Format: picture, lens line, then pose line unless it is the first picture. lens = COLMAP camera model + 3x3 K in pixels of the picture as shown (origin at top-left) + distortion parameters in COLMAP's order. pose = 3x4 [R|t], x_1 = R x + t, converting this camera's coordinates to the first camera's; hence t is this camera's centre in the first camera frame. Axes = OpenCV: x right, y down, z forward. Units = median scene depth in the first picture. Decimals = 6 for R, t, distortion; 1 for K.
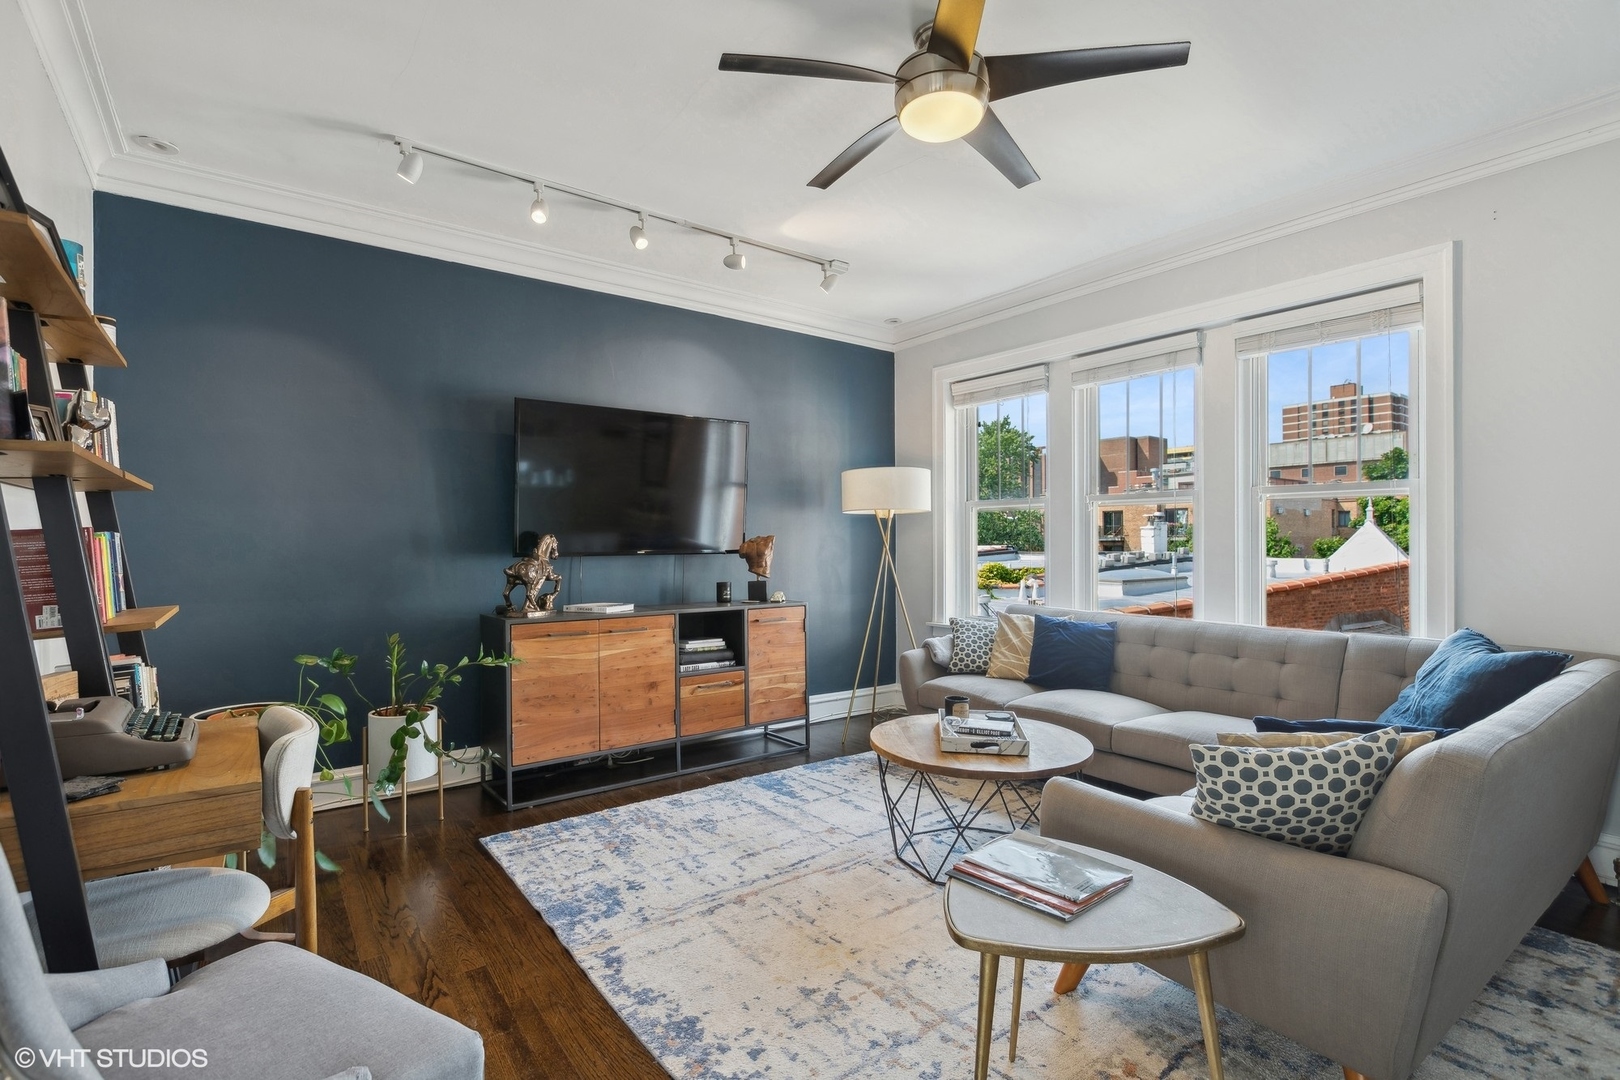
lens RADIAL K [[755.8, 0, 807.0], [0, 755.8, 539.0], [0, 0, 1]] dist [-0.002071, -0.000583]
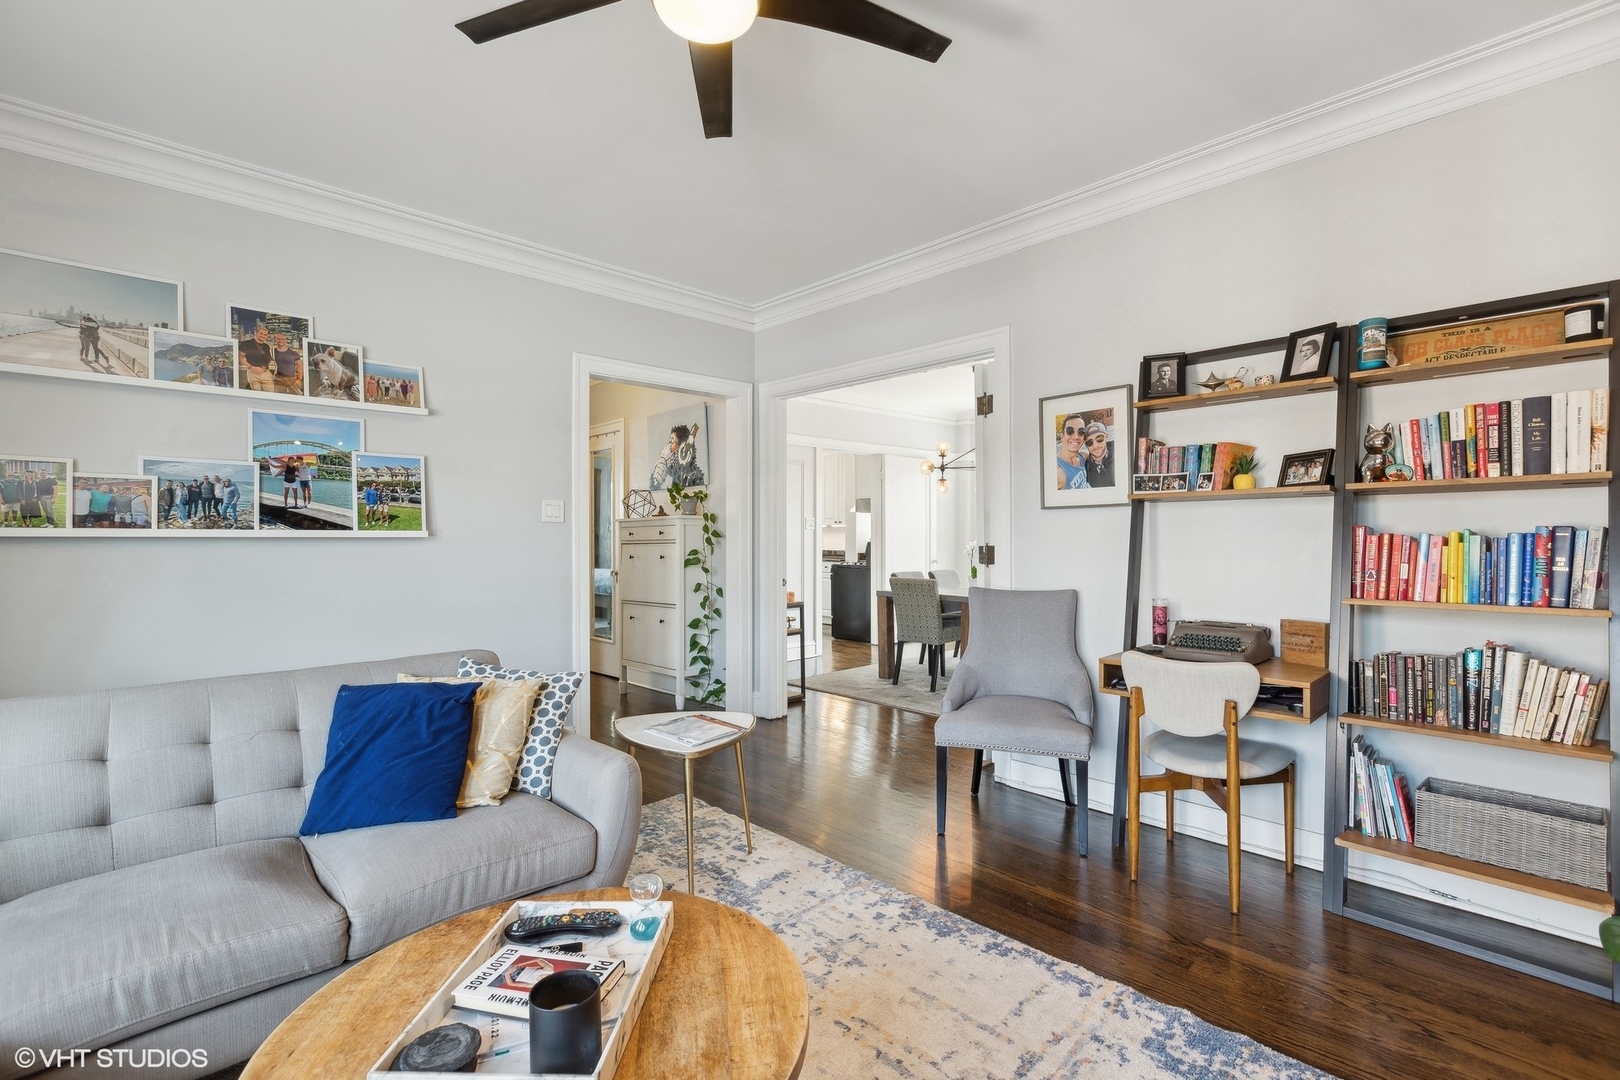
lens RADIAL K [[719.9, 0, 810.0], [0, 719.9, 540.0], [0, 0, 1]] dist [0.013574, -0.004875]
pose [[-0.991530, 0.006166, -0.129729, 0.107096], [0.005537, 0.999971, 0.005209, -0.001399], [0.129757, 0.004446, -0.991536, 1.105716]]
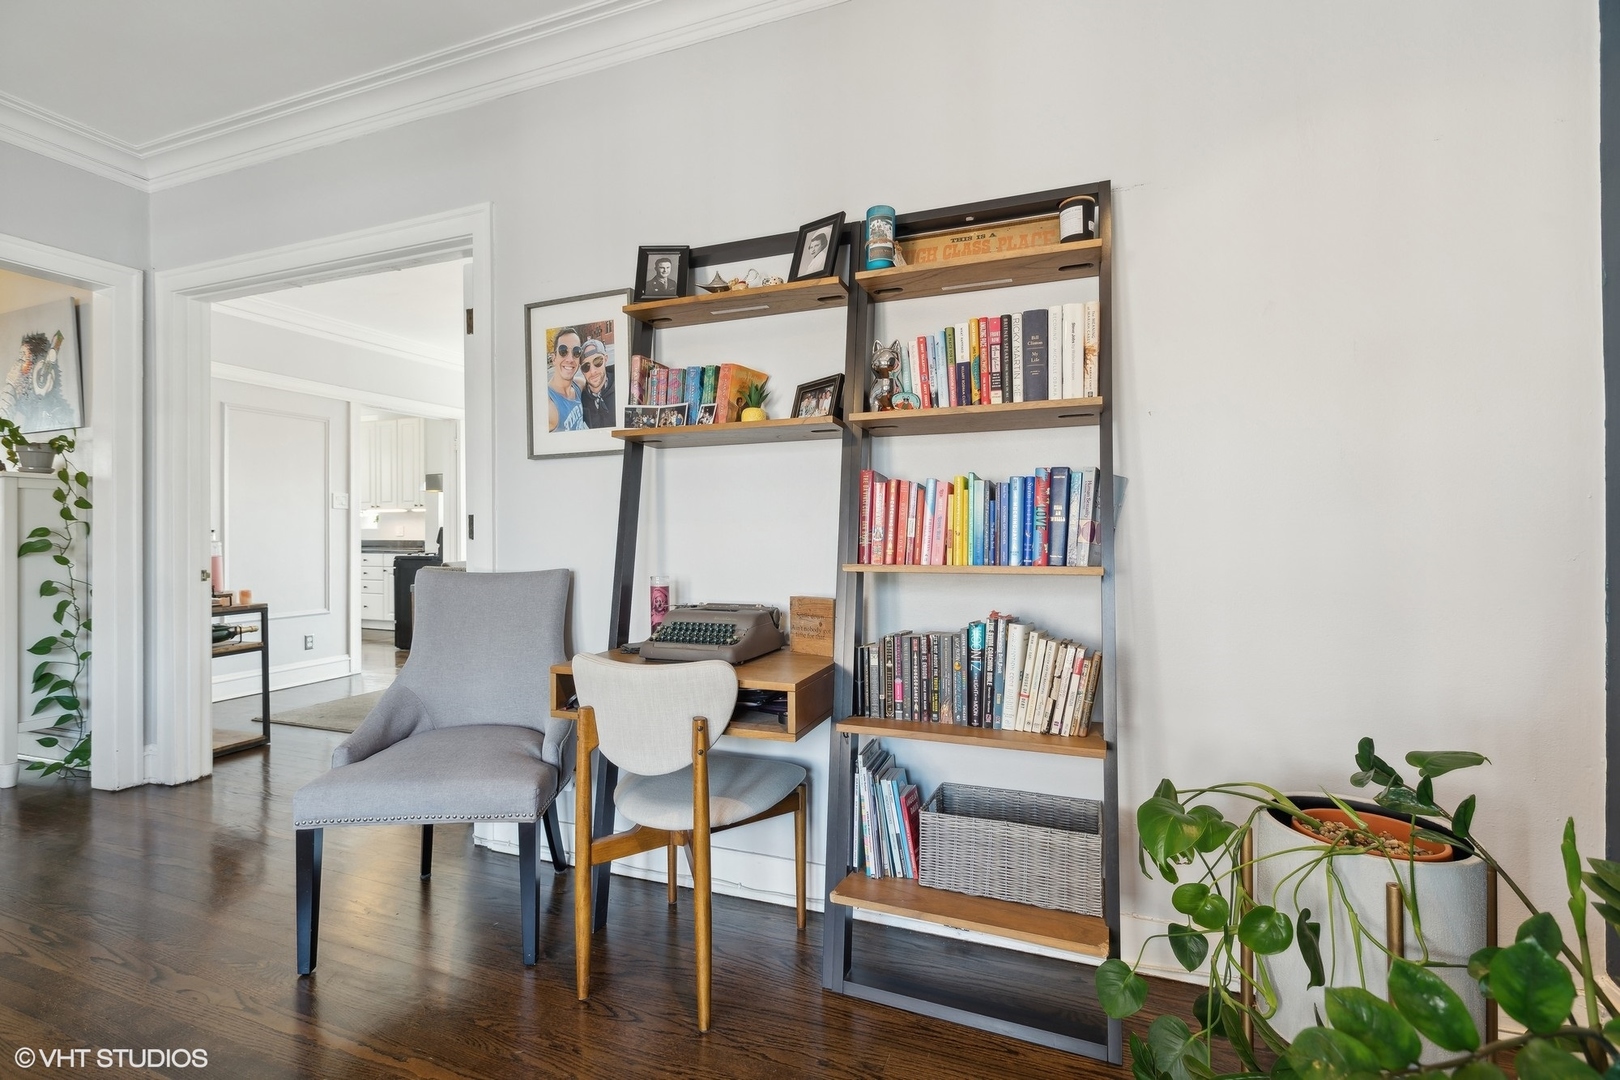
lens RADIAL K [[723.3, 0, 793.8], [0, 723.3, 529.5], [0, 0, 1]] dist [0.001016, -0.000468]
pose [[-0.848072, 0.005937, -0.529847, -0.166095], [0.007743, 0.999969, -0.001190, 0.034051], [0.529824, -0.005112, -0.848092, 0.917362]]
